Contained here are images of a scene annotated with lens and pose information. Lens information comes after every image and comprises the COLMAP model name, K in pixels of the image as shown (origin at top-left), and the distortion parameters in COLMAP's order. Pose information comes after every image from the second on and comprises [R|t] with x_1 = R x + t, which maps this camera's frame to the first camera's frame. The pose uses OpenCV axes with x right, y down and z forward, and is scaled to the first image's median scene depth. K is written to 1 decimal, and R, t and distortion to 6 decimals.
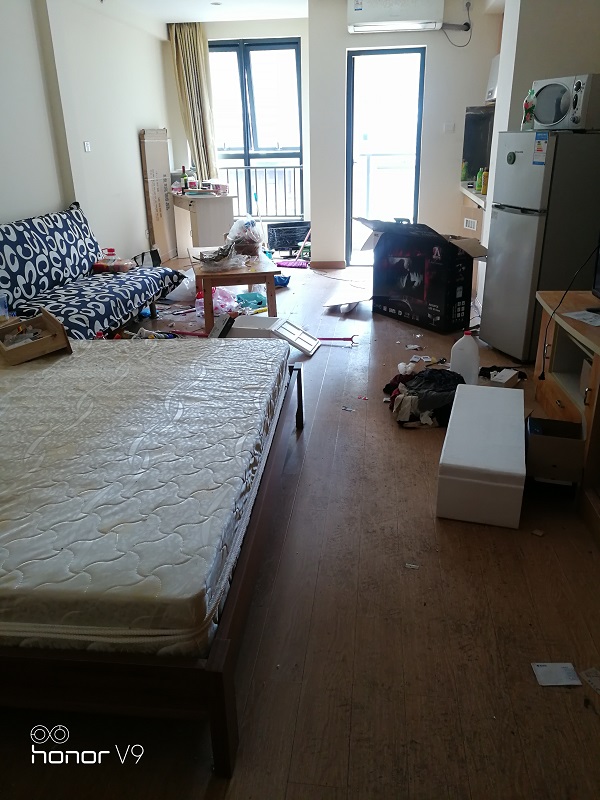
lens RADIAL K [[640.1, 0, 285.4], [0, 640.1, 400.5], [0, 0, 1]] dist [-0.058867, 0.080784]
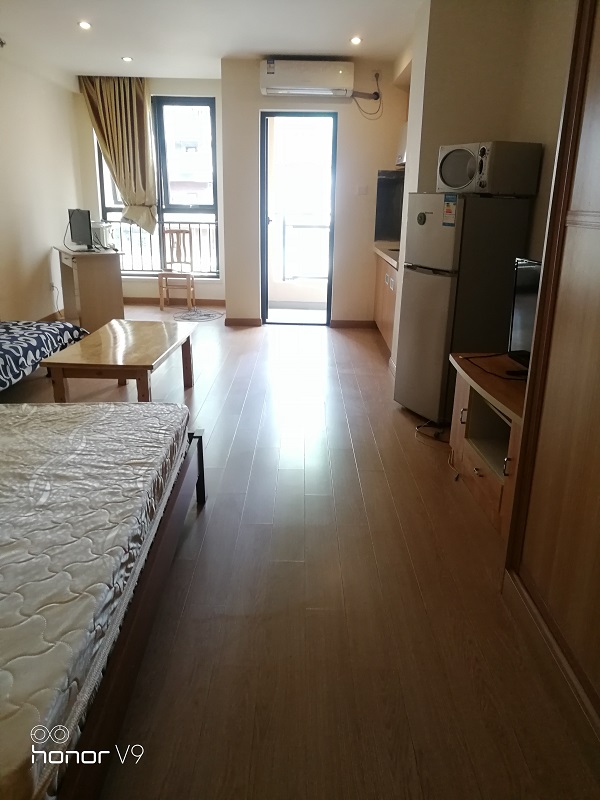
lens RADIAL K [[640.1, 0, 285.4], [0, 640.1, 400.5], [0, 0, 1]] dist [-0.058867, 0.080784]
pose [[0.992605, 0.000729, 0.121390, 0.036147], [0.009695, 0.996311, -0.085262, -0.024424], [-0.121005, 0.085808, 0.988936, 0.097777]]
